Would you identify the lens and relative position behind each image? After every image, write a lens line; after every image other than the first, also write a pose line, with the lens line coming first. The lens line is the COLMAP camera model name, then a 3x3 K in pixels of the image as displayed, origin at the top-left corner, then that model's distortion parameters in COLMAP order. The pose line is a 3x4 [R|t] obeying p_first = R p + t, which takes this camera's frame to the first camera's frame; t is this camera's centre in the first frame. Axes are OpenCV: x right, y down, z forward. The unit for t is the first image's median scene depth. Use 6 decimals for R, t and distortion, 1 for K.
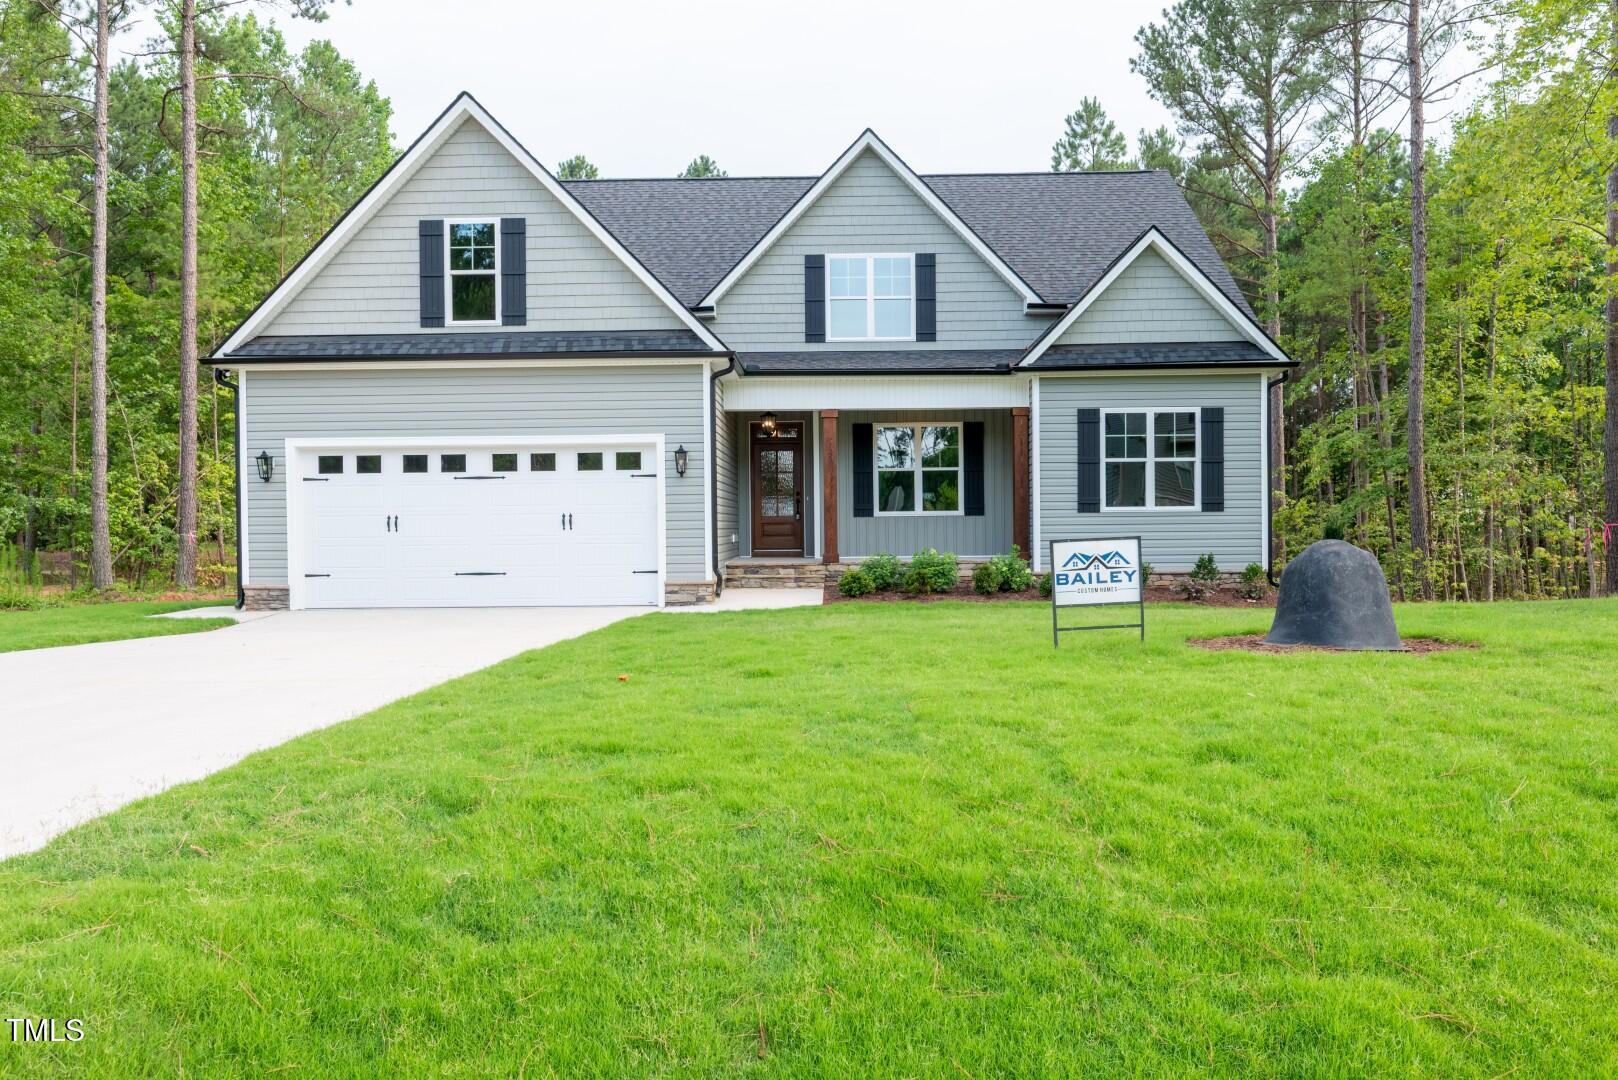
lens RADIAL K [[1167.3, 0, 809.3], [0, 1167.3, 537.5], [0, 0, 1]] dist [0.000992, 0.000531]
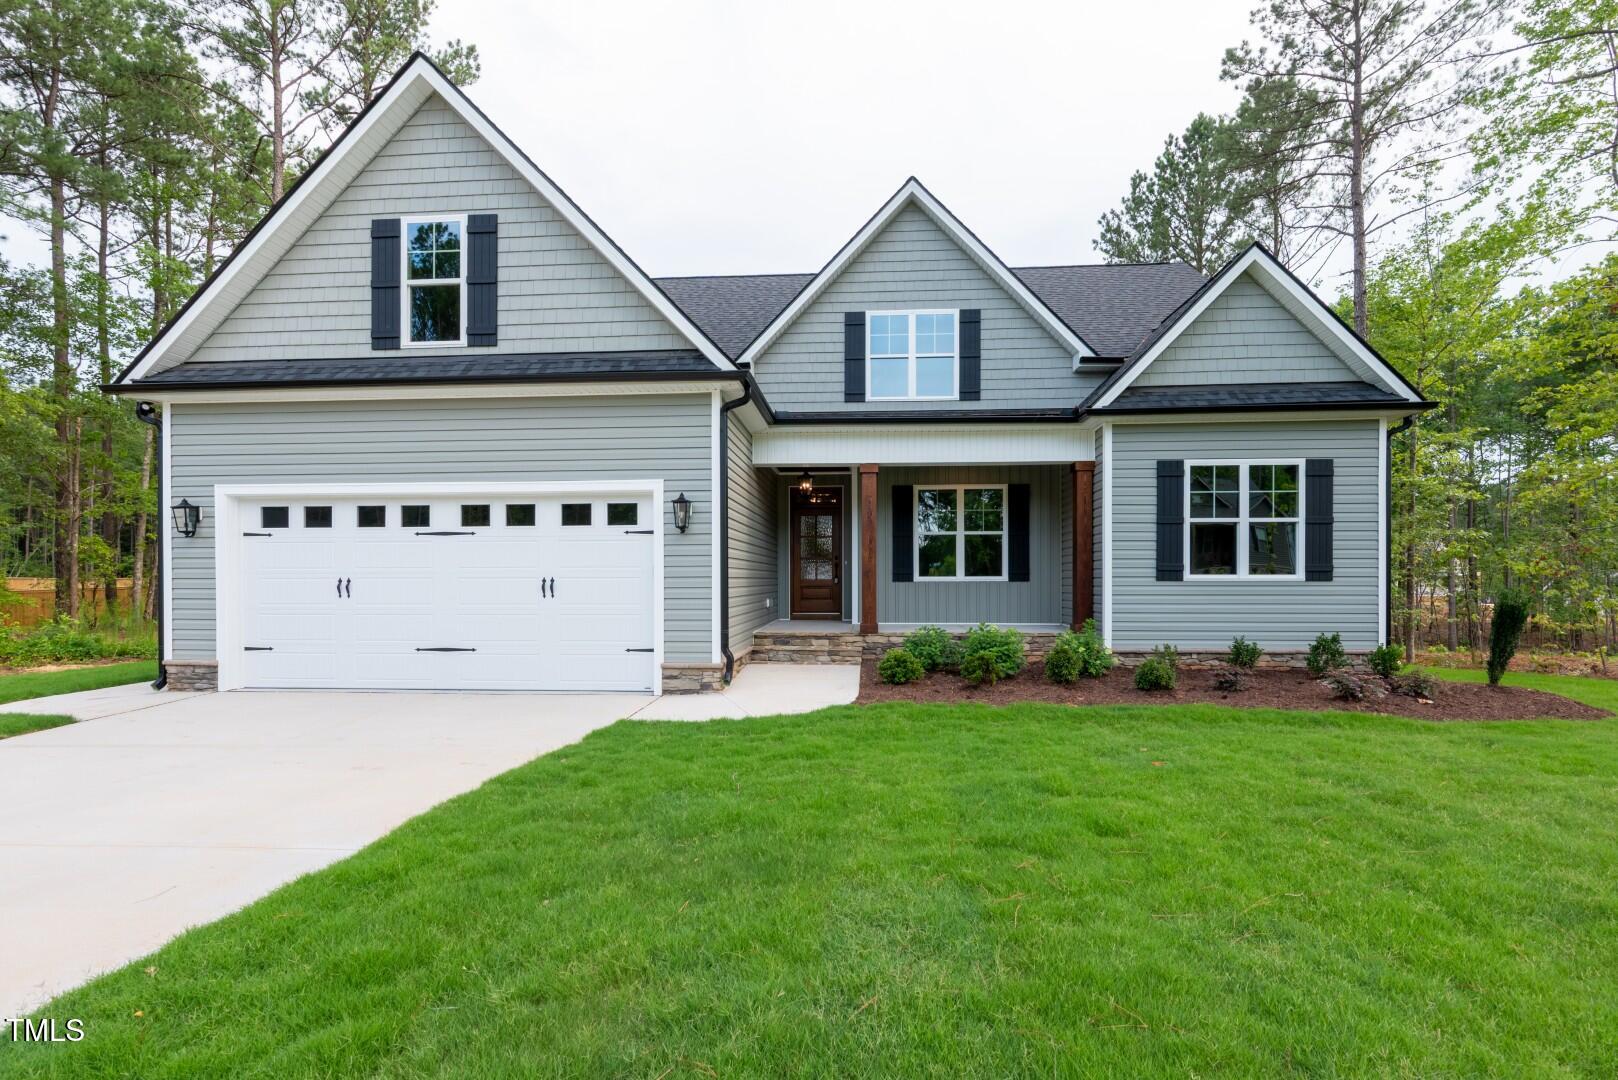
lens RADIAL K [[639.1, 0, 819.1], [0, 639.1, 587.5], [0, 0, 1]] dist [-0.002901, -0.000151]
pose [[0.998427, 0.009697, -0.055219, 0.007100], [-0.009563, 0.999951, 0.002690, -0.015341], [0.055242, -0.002158, 0.998471, 0.515742]]
